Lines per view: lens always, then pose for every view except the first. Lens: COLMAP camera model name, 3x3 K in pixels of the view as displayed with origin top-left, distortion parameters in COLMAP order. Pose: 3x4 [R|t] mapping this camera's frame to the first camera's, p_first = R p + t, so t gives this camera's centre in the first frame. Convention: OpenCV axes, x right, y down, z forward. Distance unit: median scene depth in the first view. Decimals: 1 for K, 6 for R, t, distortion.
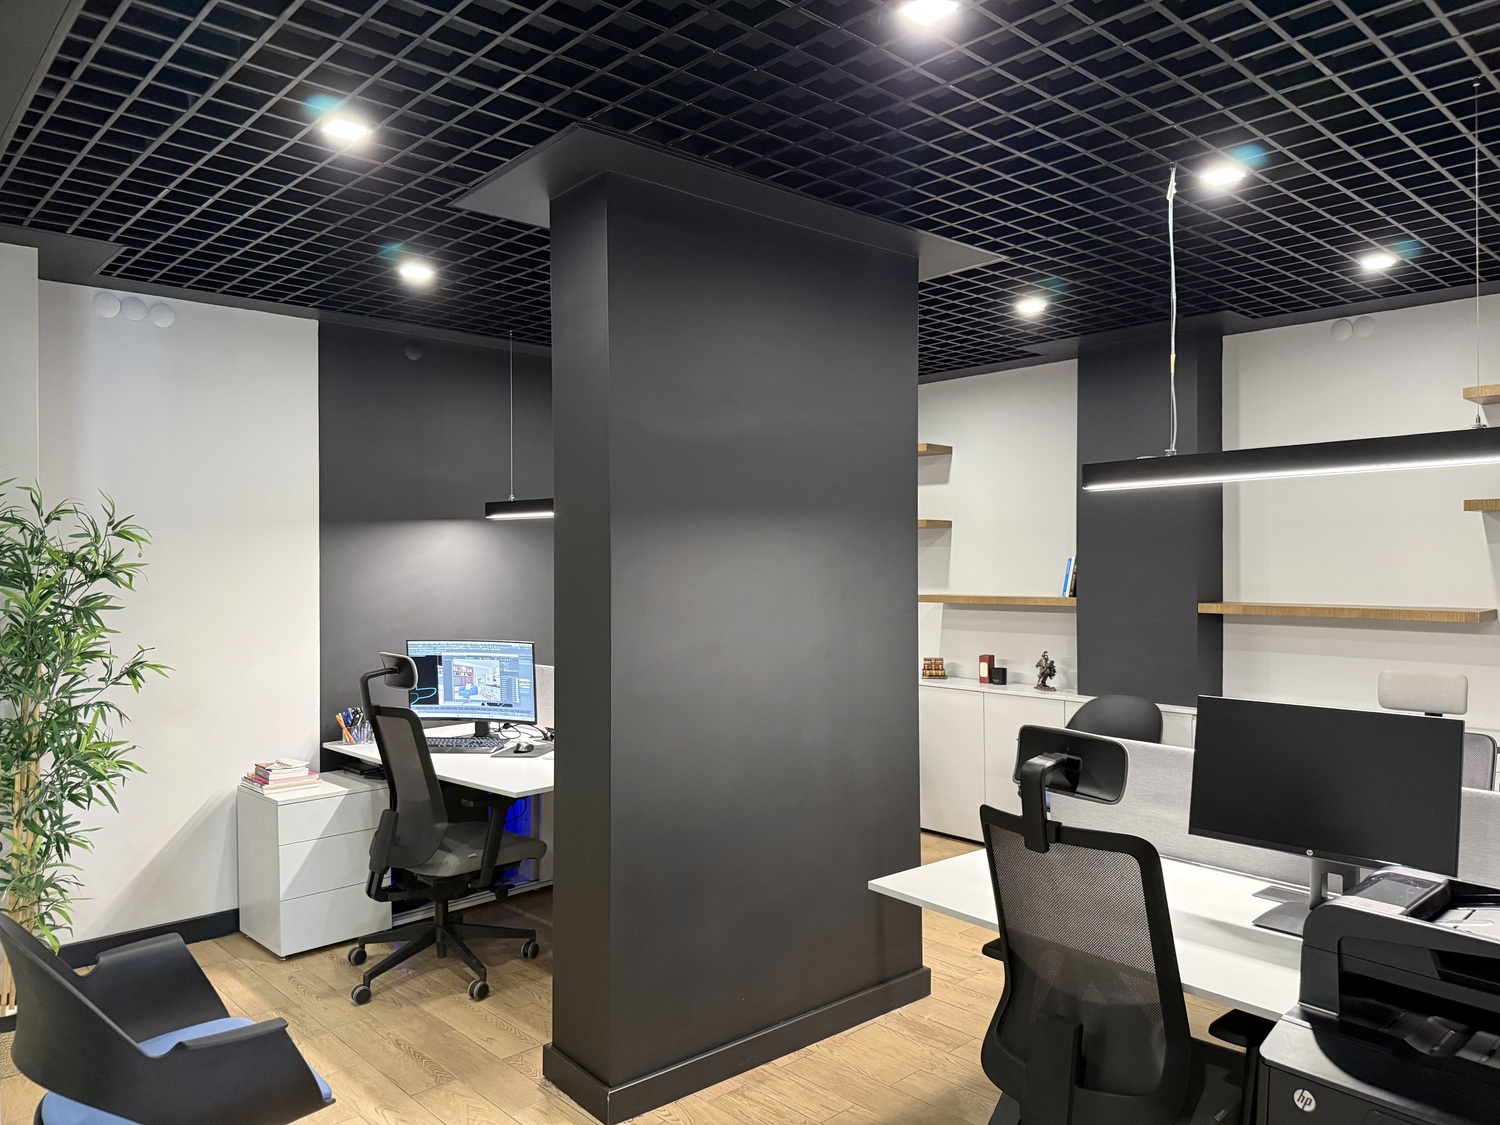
lens RADIAL K [[1065.2, 0, 750.0], [0, 1065.2, 562.5], [0, 0, 1]] dist [0.038036, -0.001117]
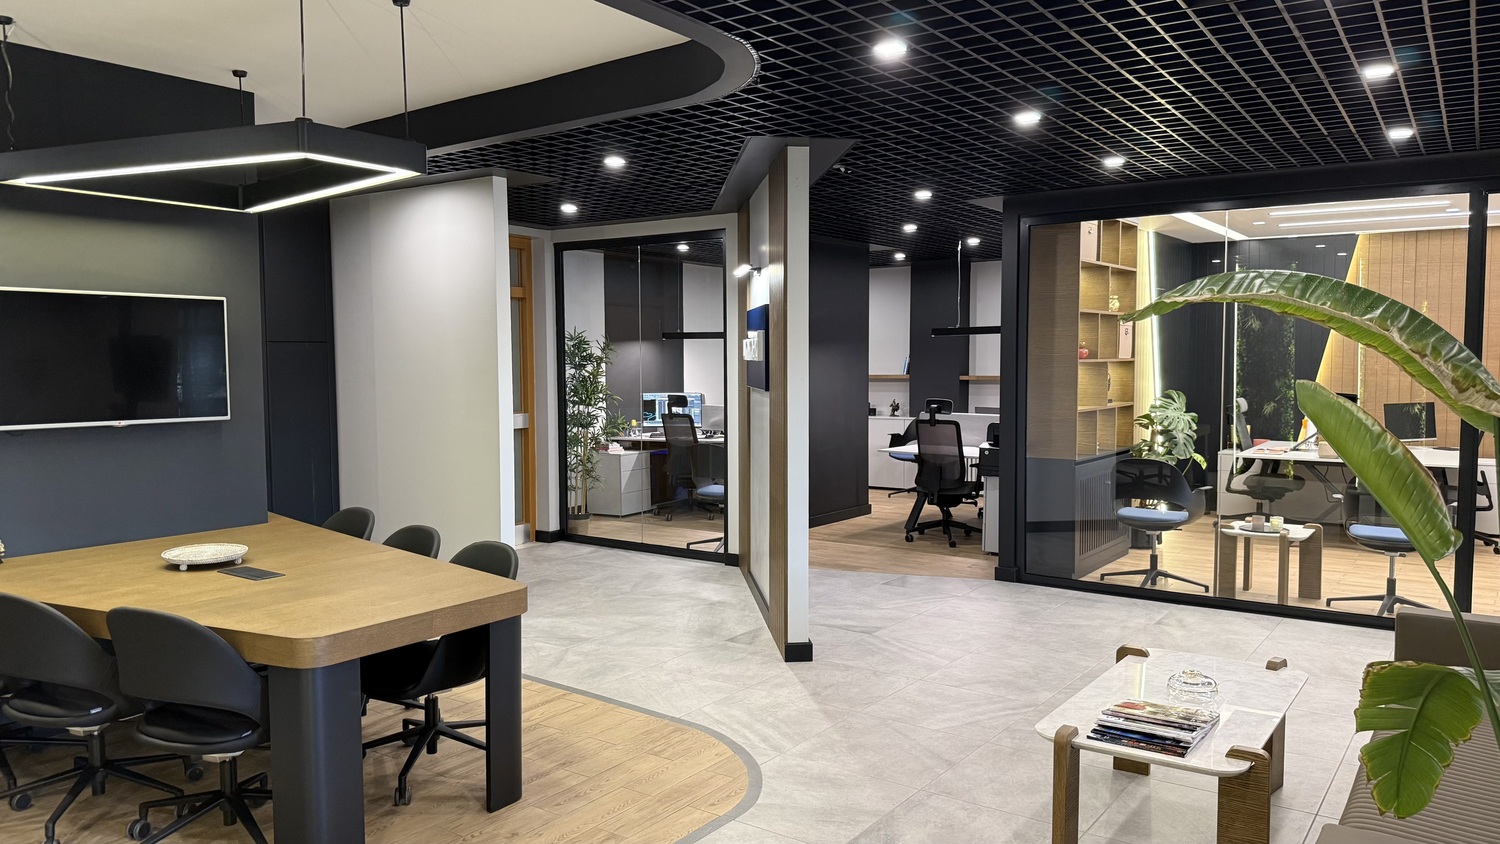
lens RADIAL K [[1132.9, 0, 750.0], [0, 1132.9, 422.0], [0, 0, 1]] dist [0.186600, 0.000472]
pose [[0.971997, -0.013594, 0.234599, -0.637982], [0.001208, 0.998601, 0.052860, 0.005358], [-0.234989, -0.051097, 0.970654, -1.372374]]
